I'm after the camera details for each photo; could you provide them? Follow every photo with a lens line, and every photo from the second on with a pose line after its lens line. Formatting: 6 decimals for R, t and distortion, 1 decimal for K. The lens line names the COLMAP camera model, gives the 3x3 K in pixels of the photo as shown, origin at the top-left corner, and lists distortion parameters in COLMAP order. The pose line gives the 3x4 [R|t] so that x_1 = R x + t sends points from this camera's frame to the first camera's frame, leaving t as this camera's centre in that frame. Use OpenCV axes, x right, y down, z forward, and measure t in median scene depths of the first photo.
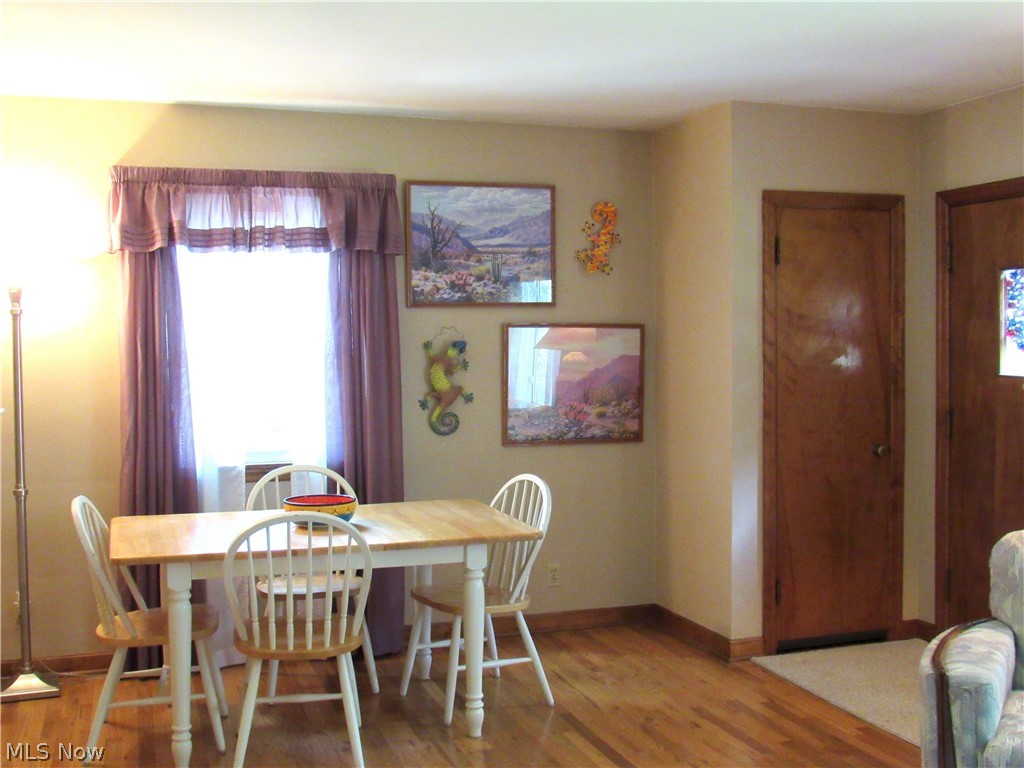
lens RADIAL K [[1140.2, 0, 512.0], [0, 1140.2, 384.0], [0, 0, 1]] dist [-0.027553, -0.054480]
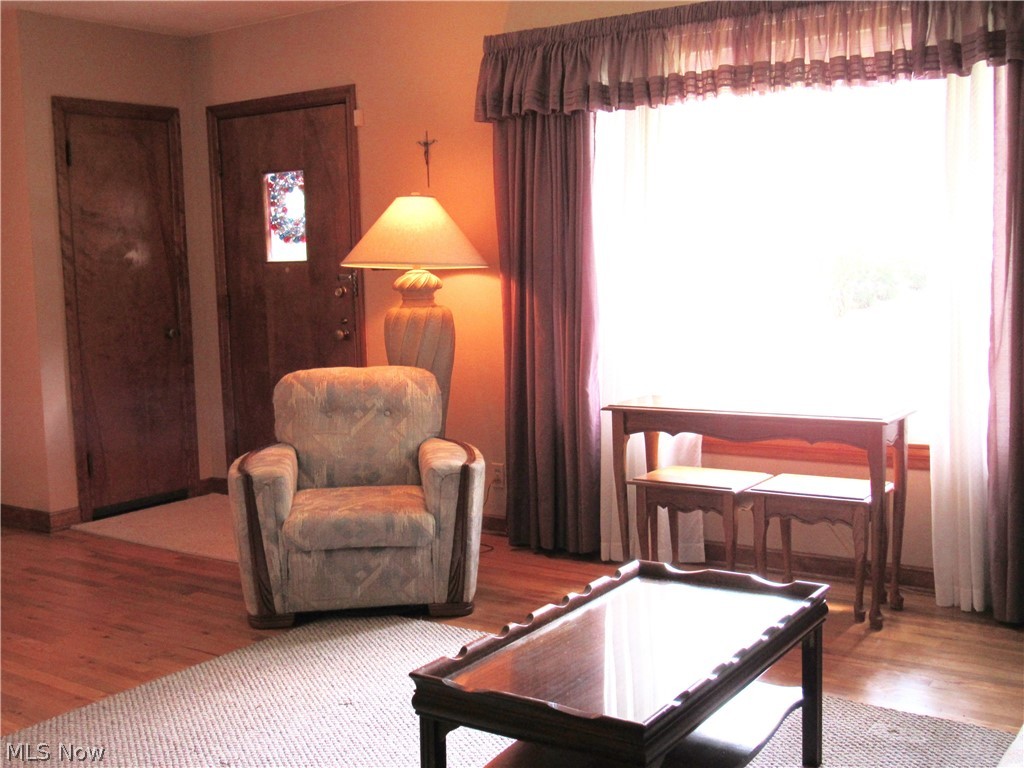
lens RADIAL K [[1140.2, 0, 512.0], [0, 1140.2, 384.0], [0, 0, 1]] dist [-0.027553, -0.054480]
pose [[0.807123, -0.079373, 0.585024, -0.075114], [0.043239, 0.996207, 0.075505, 0.039316], [-0.588798, -0.035646, 0.807494, -0.132098]]
